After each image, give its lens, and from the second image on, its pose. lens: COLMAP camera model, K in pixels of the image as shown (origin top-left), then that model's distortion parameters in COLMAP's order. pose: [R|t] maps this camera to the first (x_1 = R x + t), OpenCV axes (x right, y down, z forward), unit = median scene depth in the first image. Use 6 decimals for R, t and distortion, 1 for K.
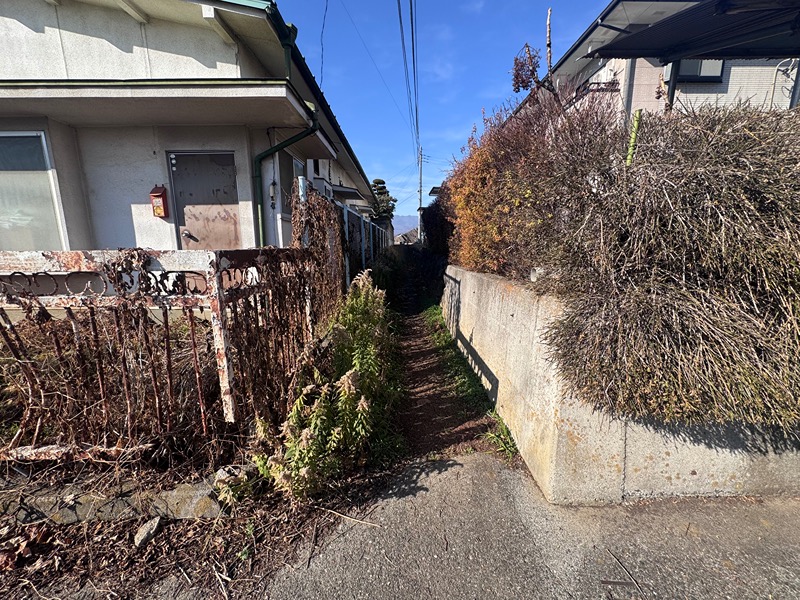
lens RADIAL K [[320.2, 0, 399.4], [0, 320.2, 298.7], [0, 0, 1]] dist [0.000502, 0.000325]
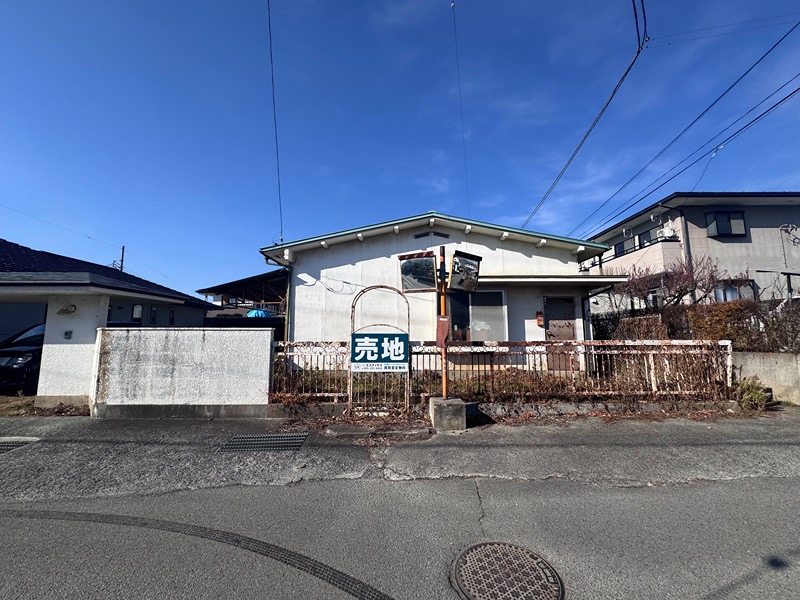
lens RADIAL K [[322.9, 0, 400.0], [0, 322.9, 300.0], [0, 0, 1]] dist [0.002007, 0.000514]
pose [[0.999851, 0.004513, -0.016659, -1.779883], [-0.009042, 0.959128, -0.282828, 0.215755], [0.014702, 0.282937, 0.959026, -1.220789]]
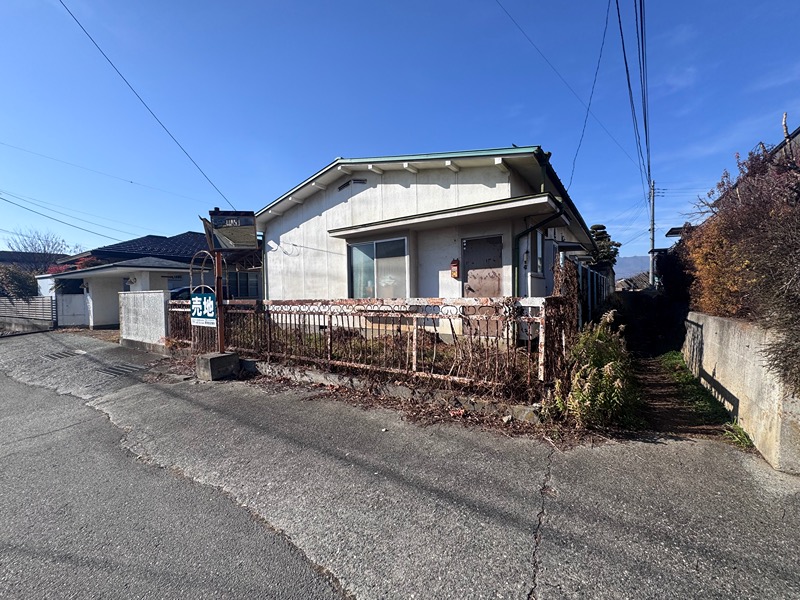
lens RADIAL K [[320.2, 0, 399.4], [0, 320.2, 298.7], [0, 0, 1]] dist [0.000502, 0.000325]
pose [[0.822853, 0.003543, -0.568244, -0.046439], [-0.086946, 0.988991, -0.119736, 0.080581], [0.561564, 0.147932, 0.814102, -0.525046]]
